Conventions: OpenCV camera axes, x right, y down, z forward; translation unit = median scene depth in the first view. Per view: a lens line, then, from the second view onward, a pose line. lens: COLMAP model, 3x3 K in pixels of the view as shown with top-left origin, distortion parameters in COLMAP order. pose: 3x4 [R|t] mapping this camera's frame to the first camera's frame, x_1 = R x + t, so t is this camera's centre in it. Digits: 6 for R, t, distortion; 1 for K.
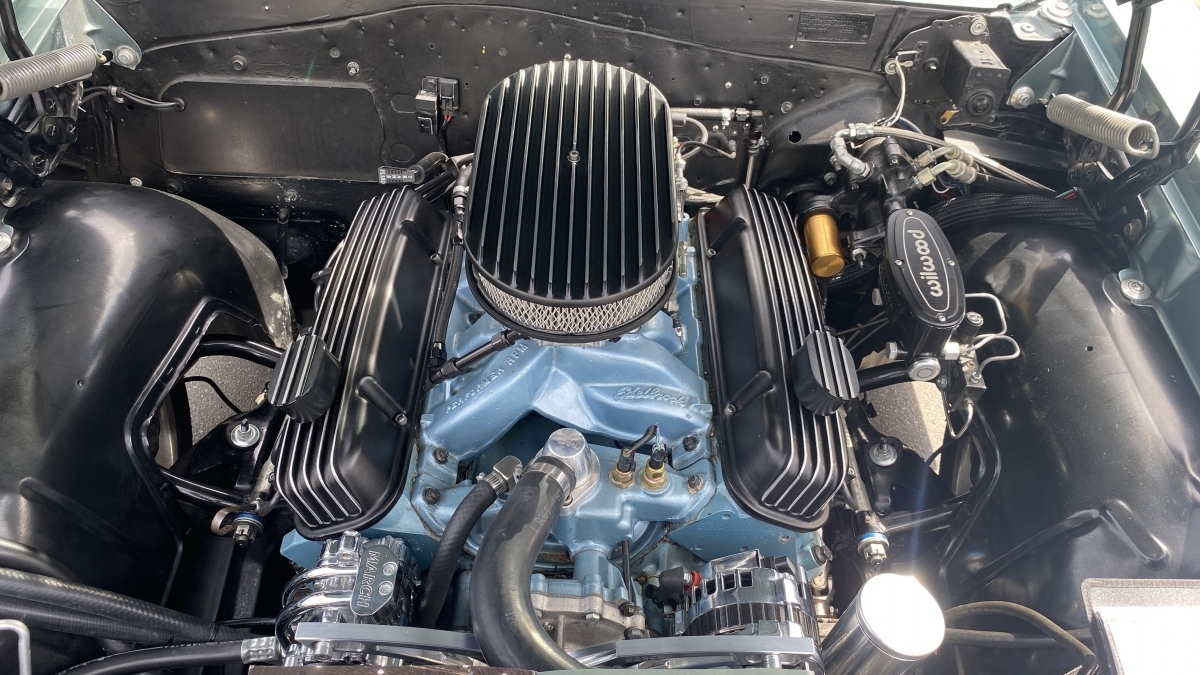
lens RADIAL K [[819.5, 0, 565.0], [0, 819.5, 333.7], [0, 0, 1]] dist [0.044499, -0.066650]
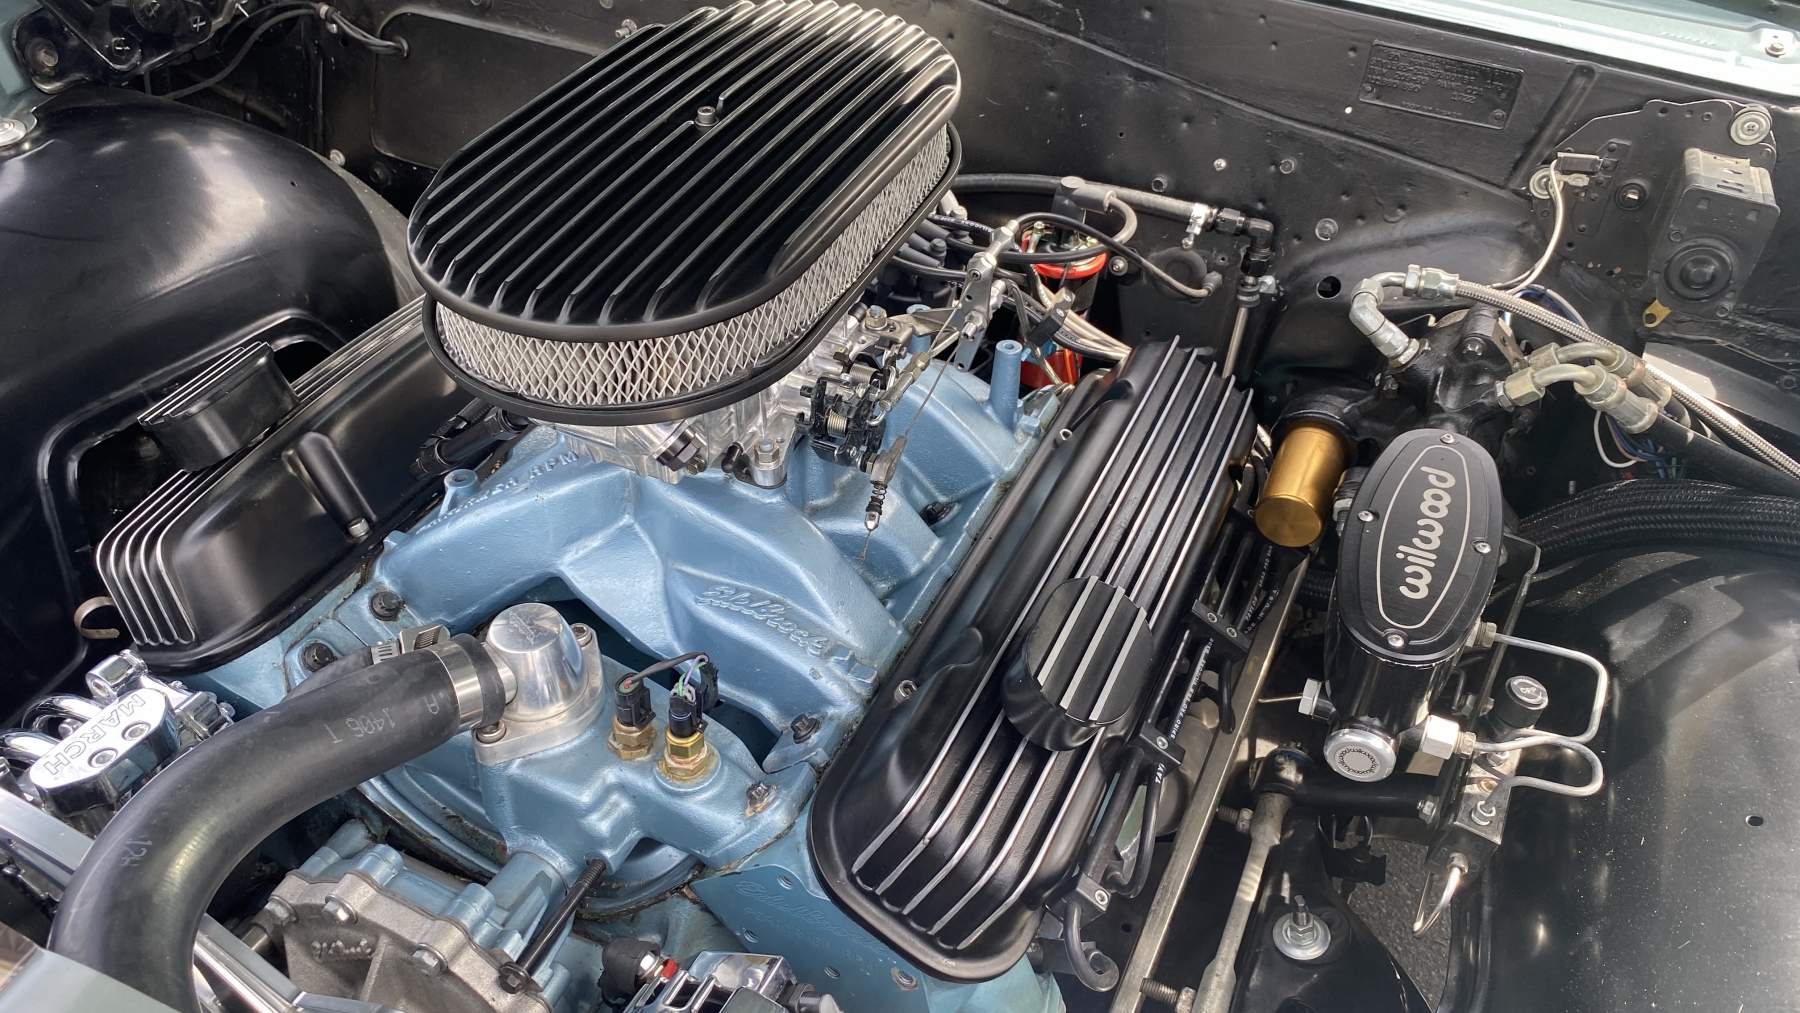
lens RADIAL K [[1259.3, 0, 872.8], [0, 1259.3, 512.5], [0, 0, 1]] dist [0.004621, 0.005196]
pose [[0.917374, 0.266744, -0.295421, 0.313360], [-0.299762, 0.951301, -0.071897, 0.041482], [0.261856, 0.154512, 0.952658, 0.211461]]
